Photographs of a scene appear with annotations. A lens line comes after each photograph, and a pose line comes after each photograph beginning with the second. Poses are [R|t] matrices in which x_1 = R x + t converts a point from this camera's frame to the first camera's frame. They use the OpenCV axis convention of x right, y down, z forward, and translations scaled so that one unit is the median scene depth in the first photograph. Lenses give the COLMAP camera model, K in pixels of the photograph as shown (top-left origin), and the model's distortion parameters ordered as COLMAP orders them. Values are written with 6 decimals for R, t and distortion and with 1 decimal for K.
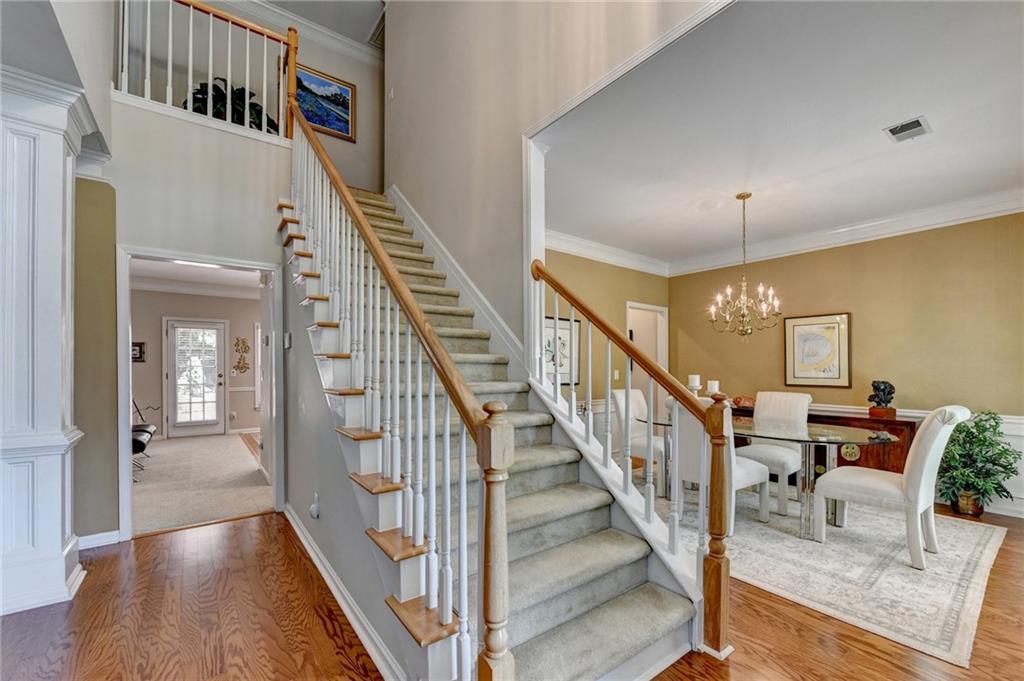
lens RADIAL K [[417.4, 0, 512.8], [0, 417.4, 361.4], [0, 0, 1]] dist [-0.003369, -0.000602]
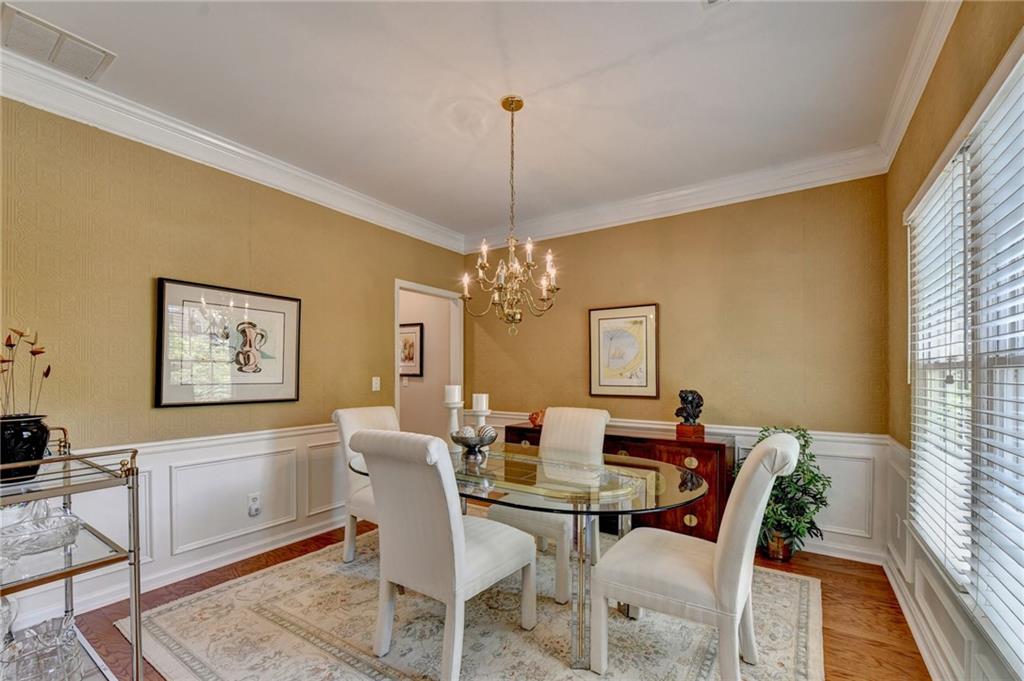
lens RADIAL K [[427.8, 0, 514.1], [0, 427.8, 367.7], [0, 0, 1]] dist [-0.002286, -0.000140]
pose [[0.947480, 0.001006, 0.319815, 0.331089], [-0.002638, 0.999986, 0.004670, 0.002488], [-0.319806, -0.005269, 0.947469, 0.360128]]
